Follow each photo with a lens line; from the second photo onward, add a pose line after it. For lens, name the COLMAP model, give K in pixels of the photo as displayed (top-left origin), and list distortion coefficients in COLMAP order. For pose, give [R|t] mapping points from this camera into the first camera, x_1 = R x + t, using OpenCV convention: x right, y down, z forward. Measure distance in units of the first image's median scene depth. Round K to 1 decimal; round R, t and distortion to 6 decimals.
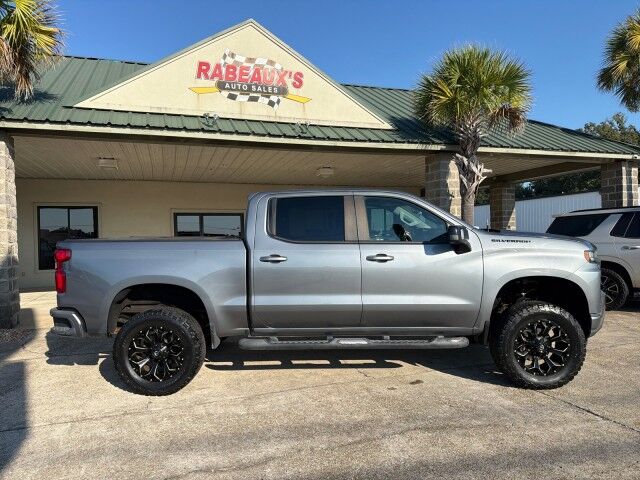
lens RADIAL K [[451.7, 0, 319.1], [0, 451.7, 236.6], [0, 0, 1]] dist [0.032422, -0.044962]
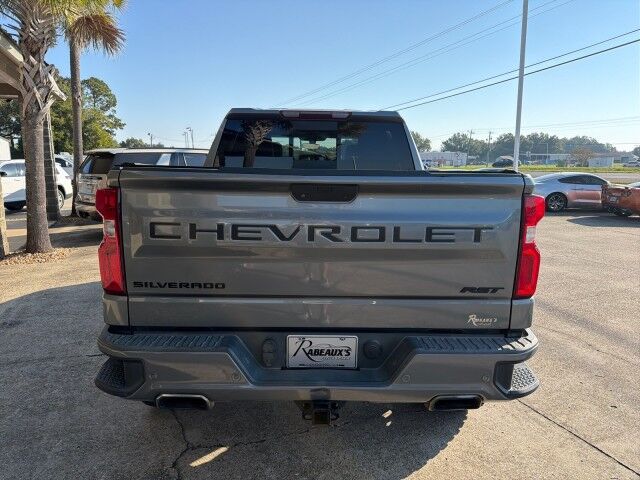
lens RADIAL K [[450.4, 0, 320.0], [0, 450.4, 240.0], [0, 0, 1]] dist [0.022715, -0.031148]
pose [[-0.043057, -0.135753, 0.989807, -0.990767], [-0.002278, 0.990736, 0.135782, 0.017443], [-0.999070, 0.003592, -0.042968, 1.237243]]
